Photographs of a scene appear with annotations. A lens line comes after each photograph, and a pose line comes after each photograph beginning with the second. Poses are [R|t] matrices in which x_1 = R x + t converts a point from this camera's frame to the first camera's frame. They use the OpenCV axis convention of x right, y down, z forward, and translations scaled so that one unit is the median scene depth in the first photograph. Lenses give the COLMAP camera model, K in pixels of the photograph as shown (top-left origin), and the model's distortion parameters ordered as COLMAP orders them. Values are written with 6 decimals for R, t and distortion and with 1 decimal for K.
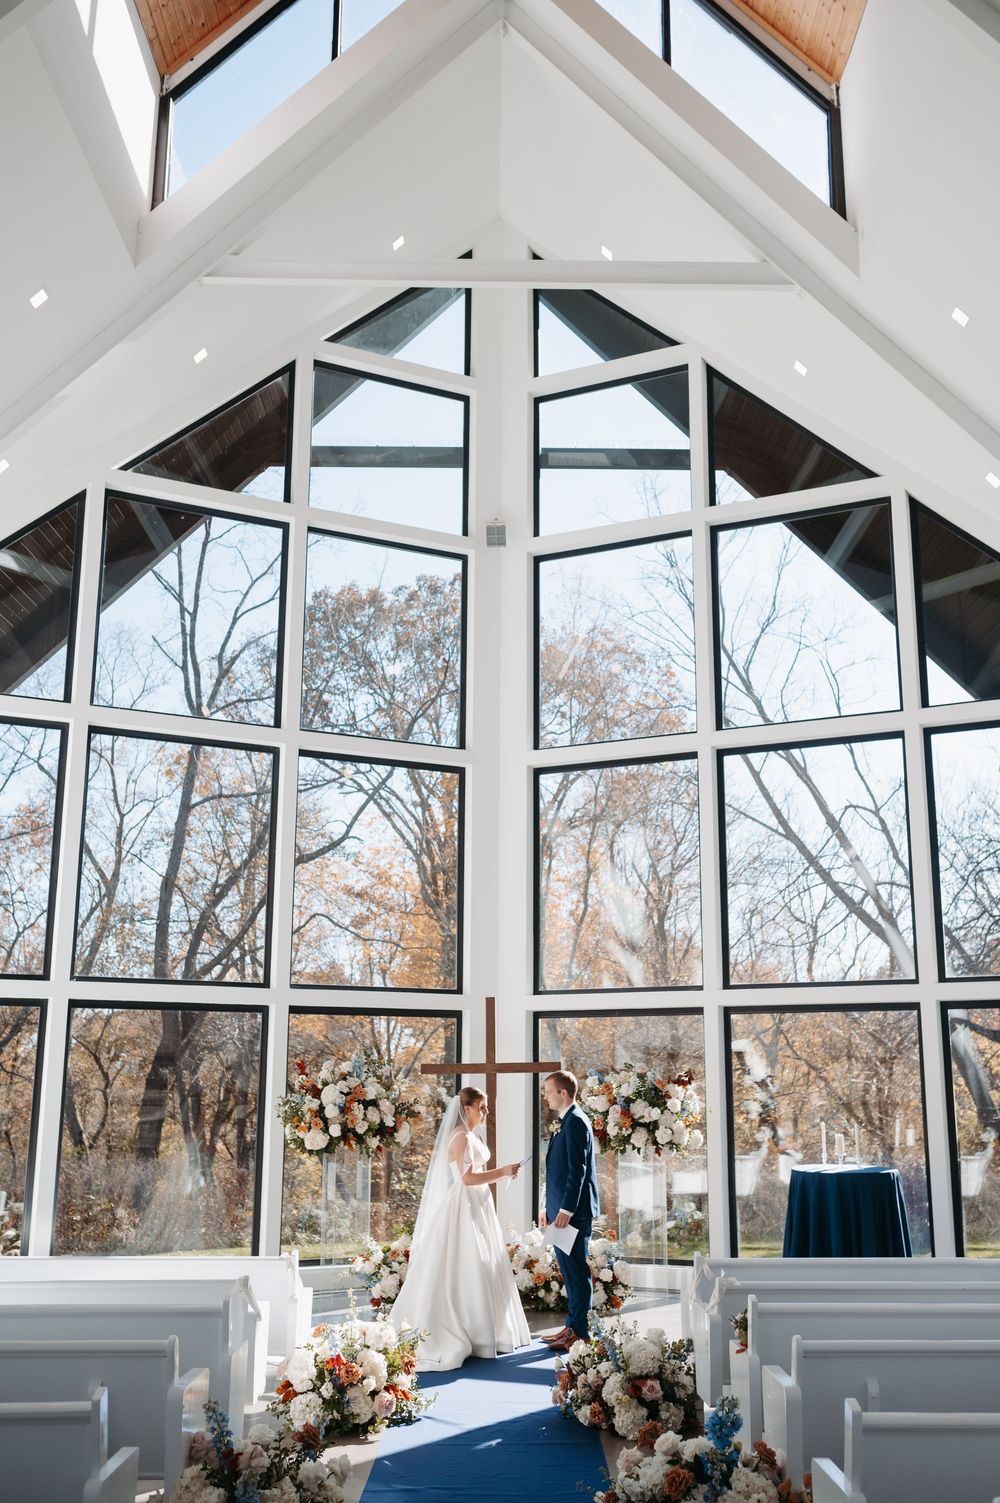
lens RADIAL K [[1462.8, 0, 537.4], [0, 1462.8, 749.2], [0, 0, 1]] dist [0.005836, 0.007670]
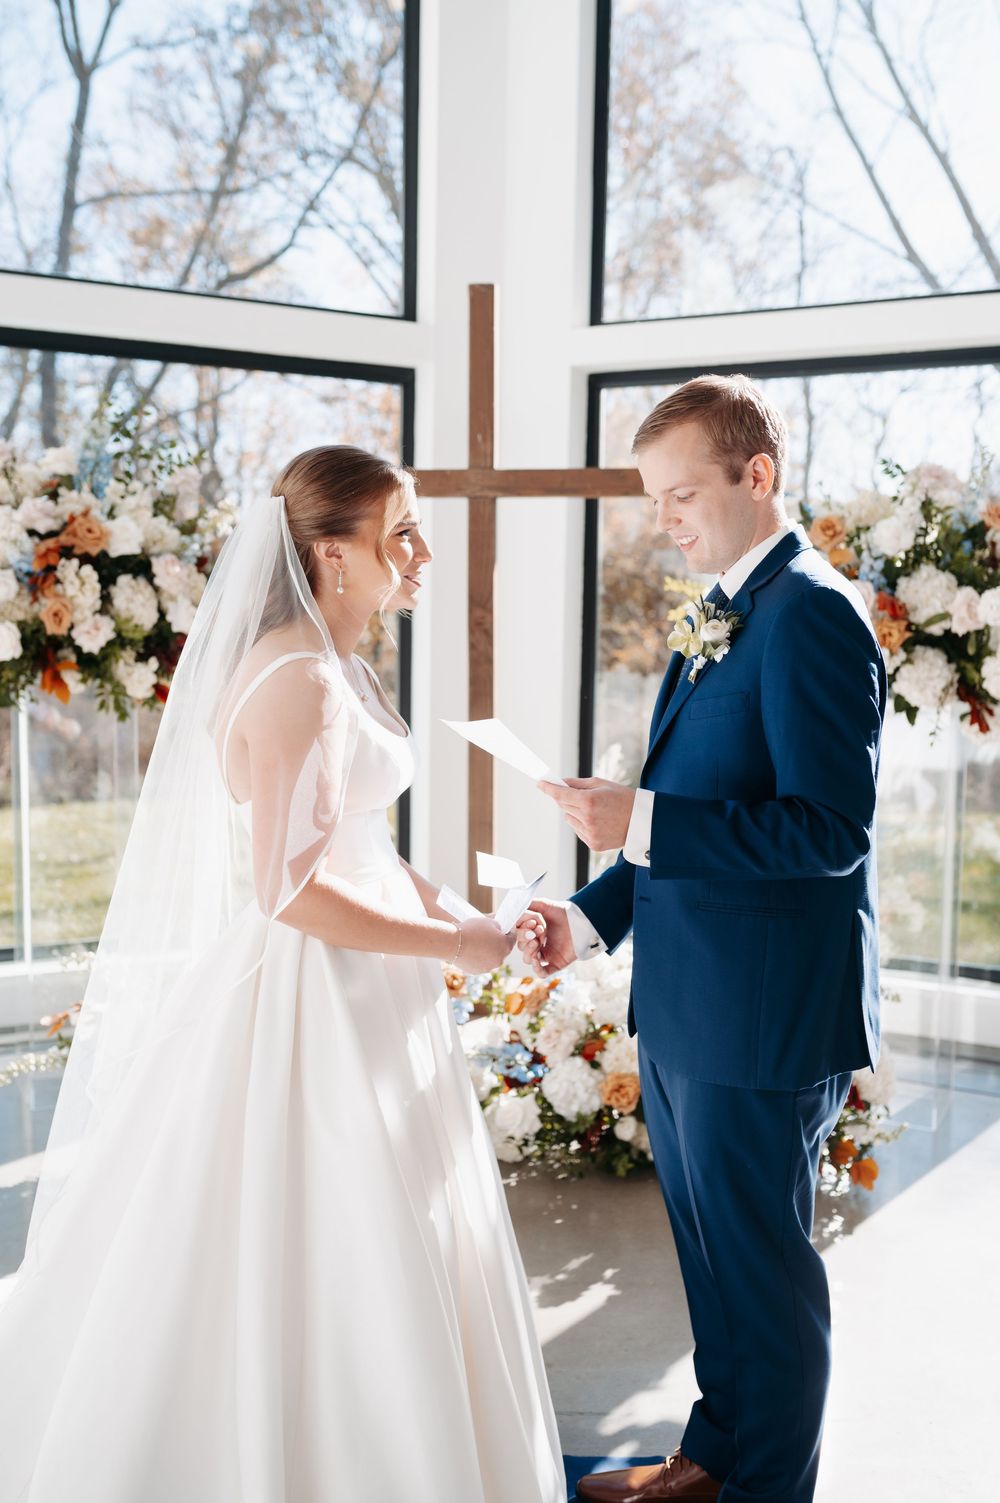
lens RADIAL K [[1449.2, 0, 500.0], [0, 1449.2, 751.5], [0, 0, 1]] dist [0.038599, 0.009625]
pose [[0.999548, 0.018783, -0.023474, -0.018569], [-0.010286, 0.947350, 0.320035, 0.175650], [0.028250, -0.319649, 0.947115, 0.675886]]
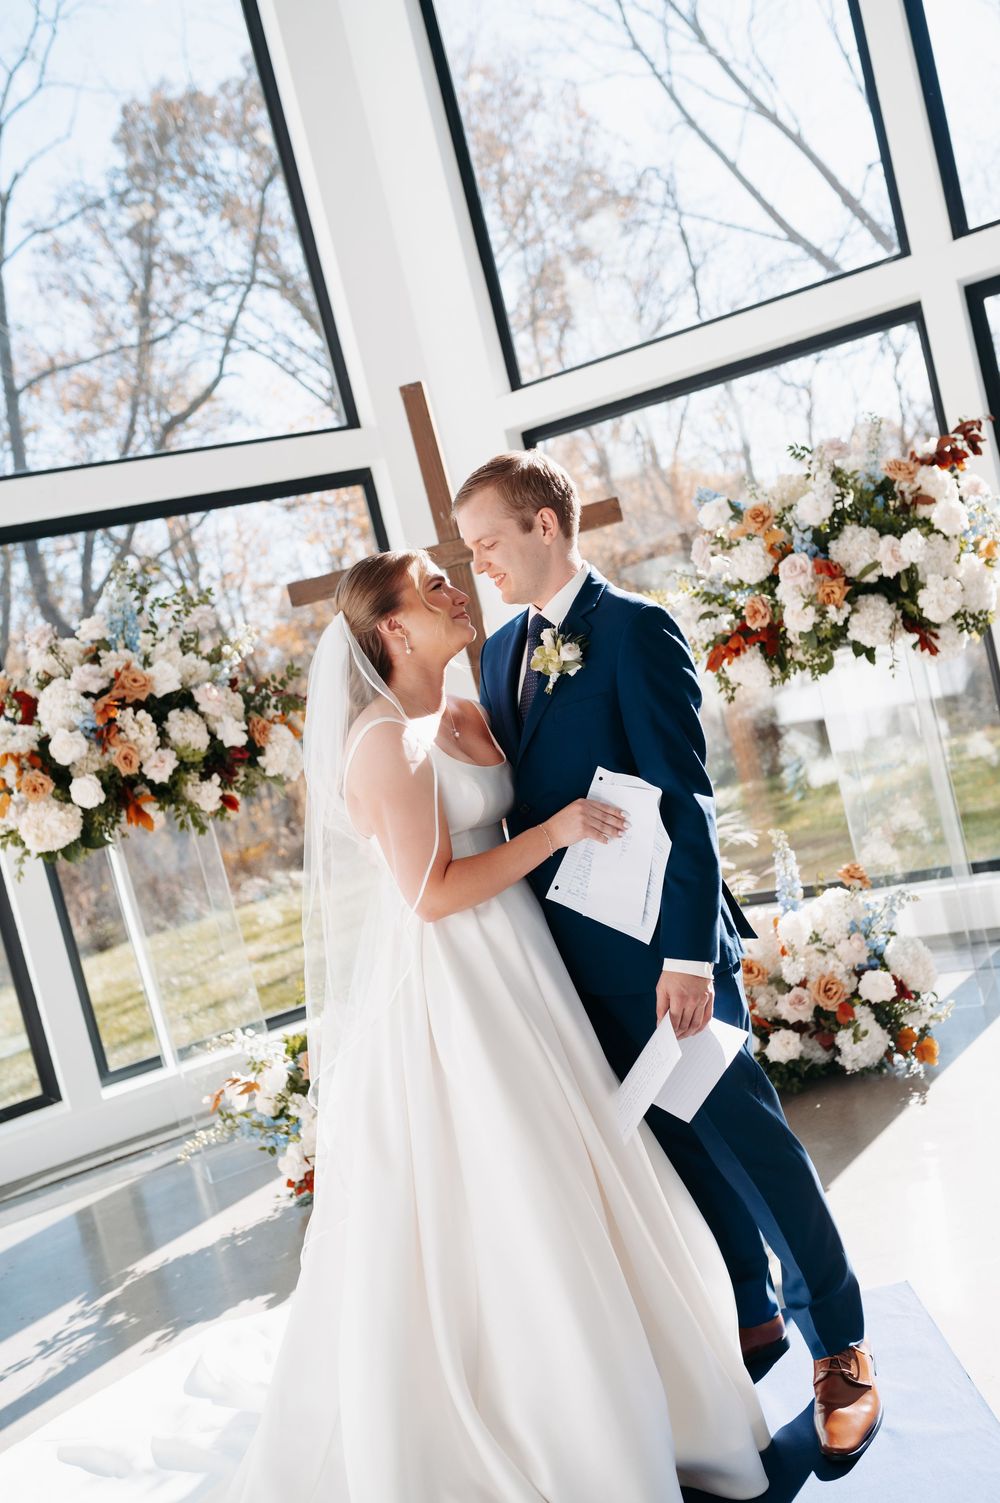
lens RADIAL K [[1413.4, 0, 500.0], [0, 1413.4, 751.5], [0, 0, 1]] dist [0.028351, 0.005090]
pose [[0.971767, -0.232798, -0.038386, -0.017824], [0.233823, 0.928464, 0.288584, 0.167405], [-0.031541, -0.289412, 0.956685, 0.639088]]
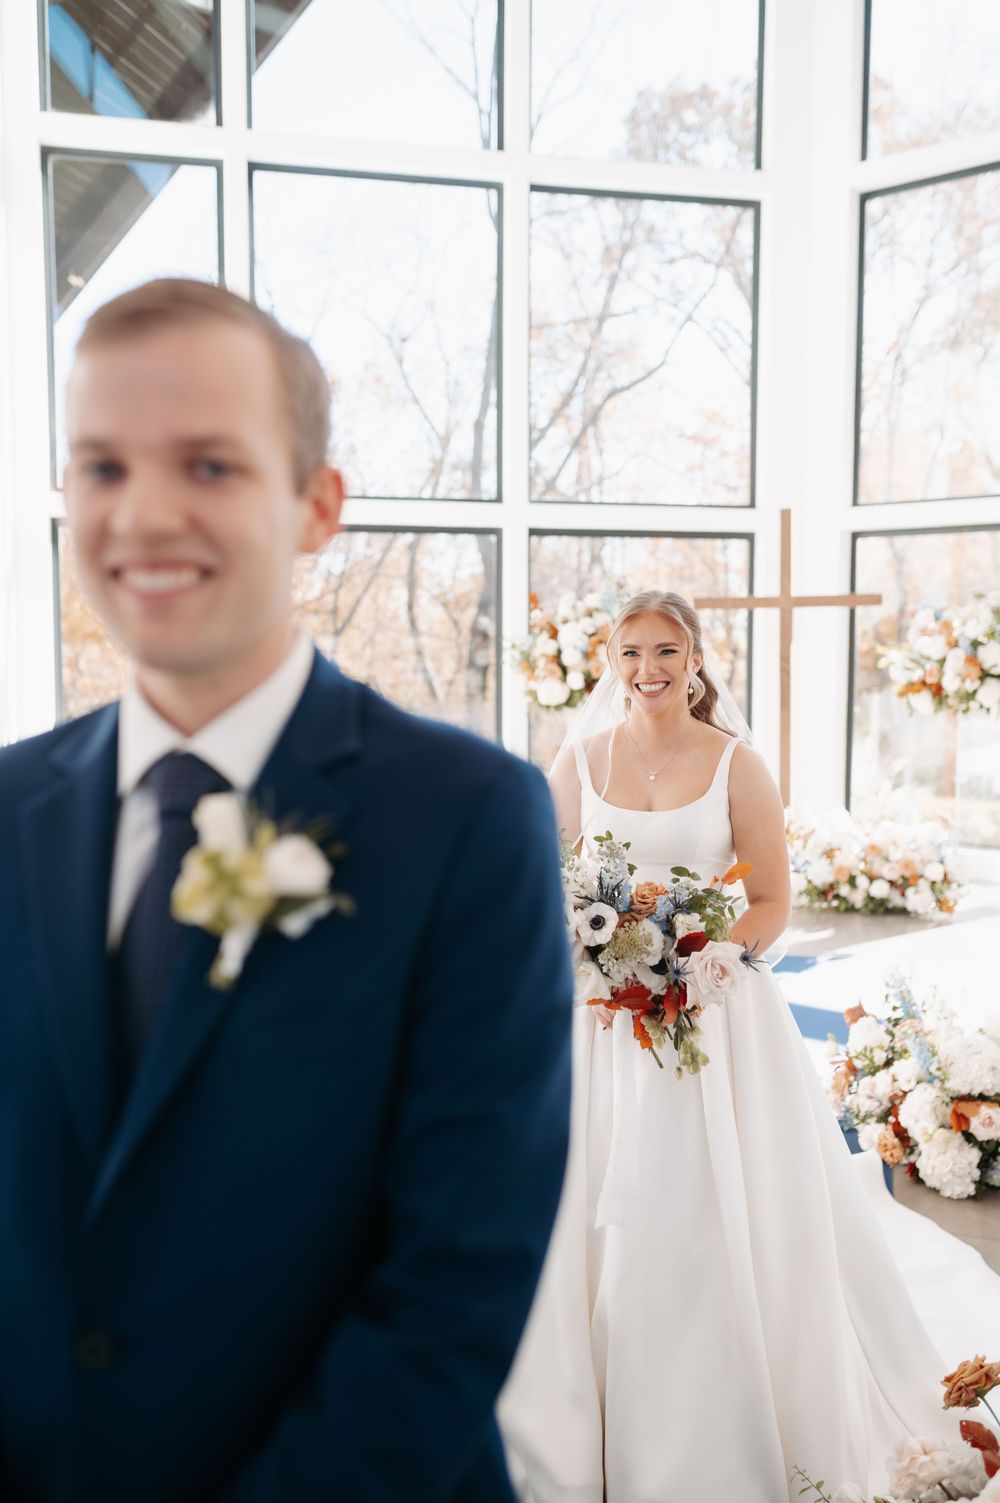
lens RADIAL K [[1413.4, 0, 500.0], [0, 1413.4, 751.5], [0, 0, 1]] dist [0.028351, 0.005090]
pose [[0.964214, 0.022160, -0.264196, 0.021978], [0.058518, 0.954136, 0.293599, 0.072465], [0.258586, -0.298552, 0.918695, 0.283532]]
